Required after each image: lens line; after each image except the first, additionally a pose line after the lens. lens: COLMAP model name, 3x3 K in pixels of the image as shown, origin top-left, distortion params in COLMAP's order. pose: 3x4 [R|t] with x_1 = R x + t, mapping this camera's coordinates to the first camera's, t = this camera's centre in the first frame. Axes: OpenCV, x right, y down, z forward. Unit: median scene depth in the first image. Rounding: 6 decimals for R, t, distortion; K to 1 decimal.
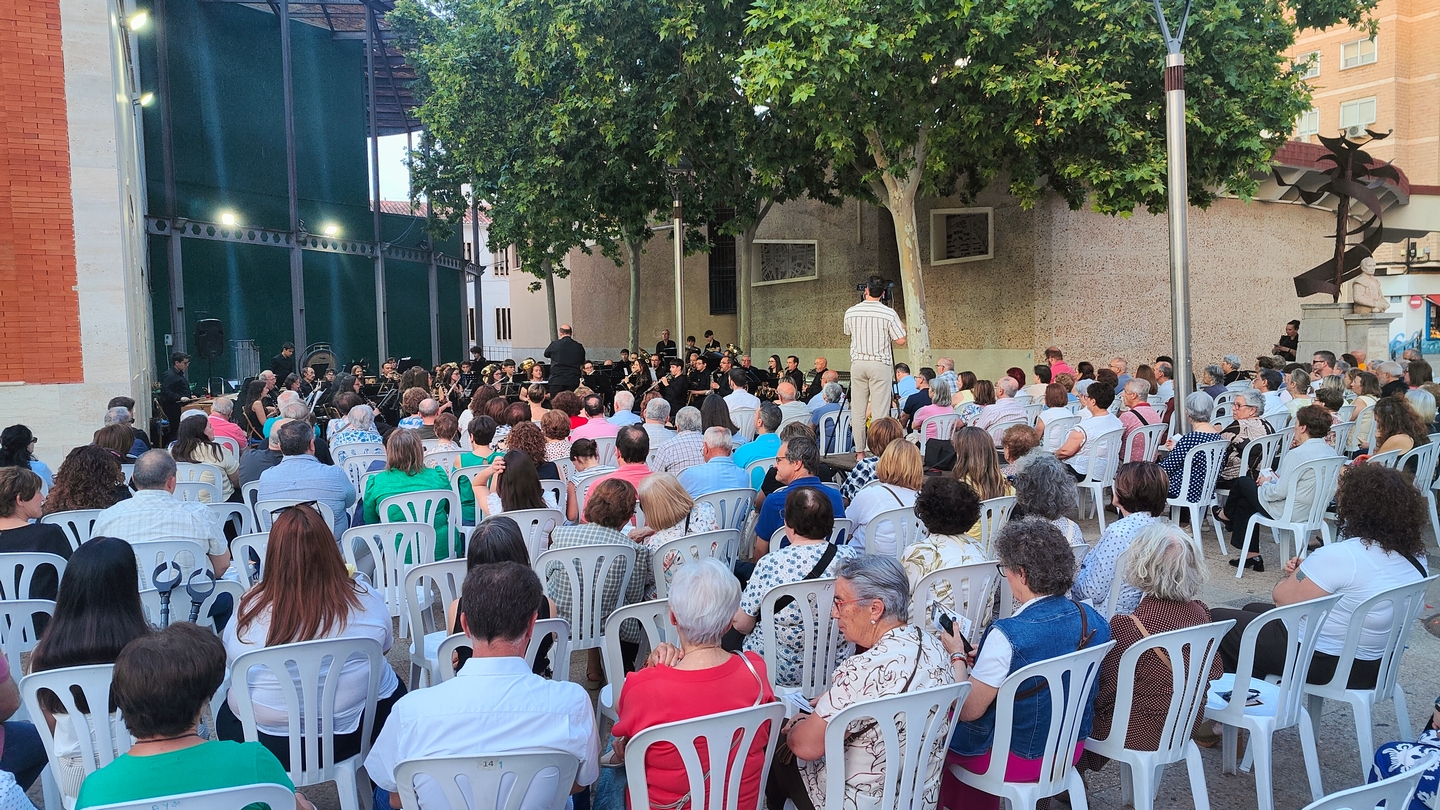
lens RADIAL K [[992.9, 0, 720.0], [0, 992.9, 405.0], [0, 0, 1]] dist [0.004158, -0.001166]
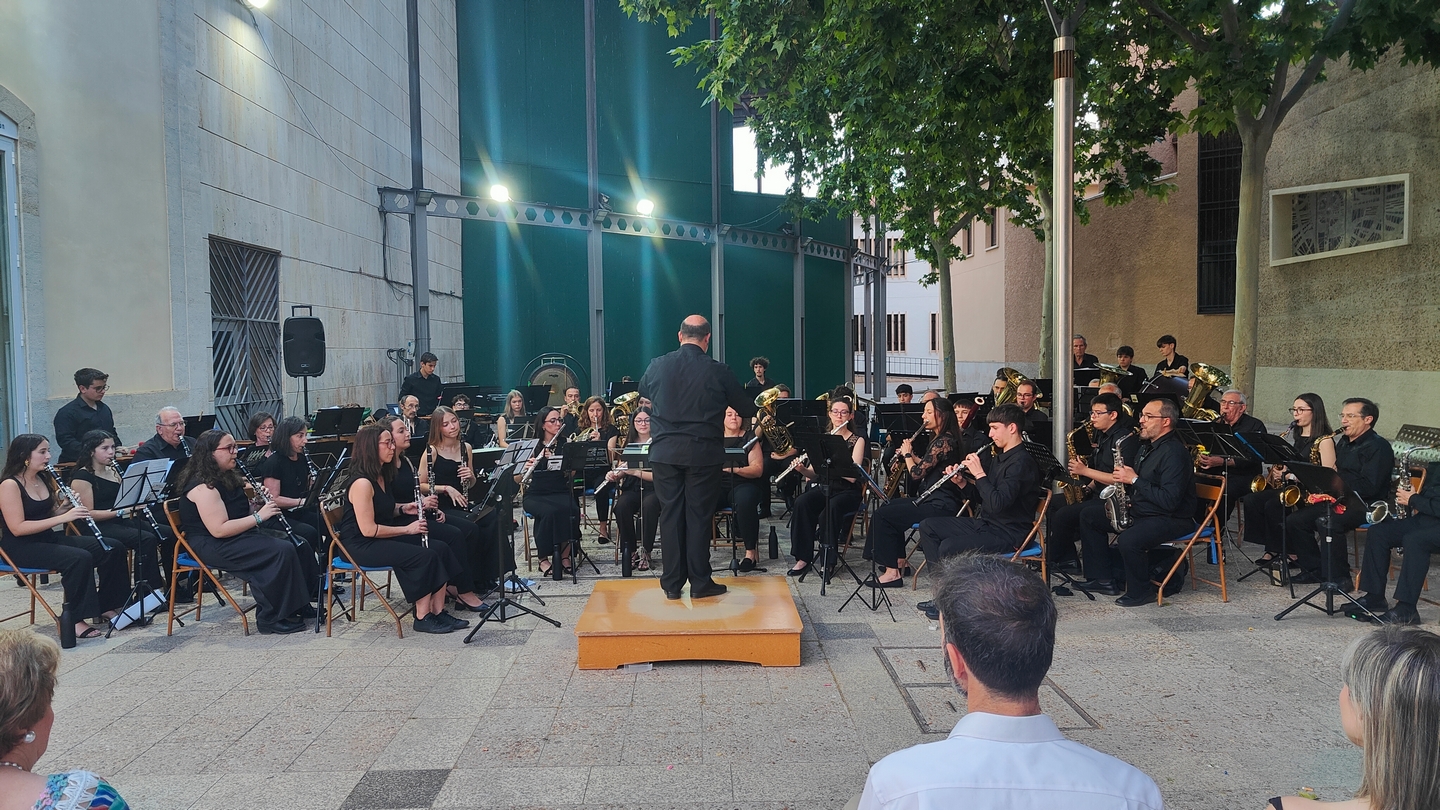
lens RADIAL K [[992.9, 0, 720.0], [0, 992.9, 405.0], [0, 0, 1]] dist [0.004158, -0.001166]
pose [[0.885782, 0.032943, -0.462931, 0.019586], [-0.038887, 0.999238, -0.003298, -0.022623], [0.462469, 0.020924, 0.886388, 0.343676]]
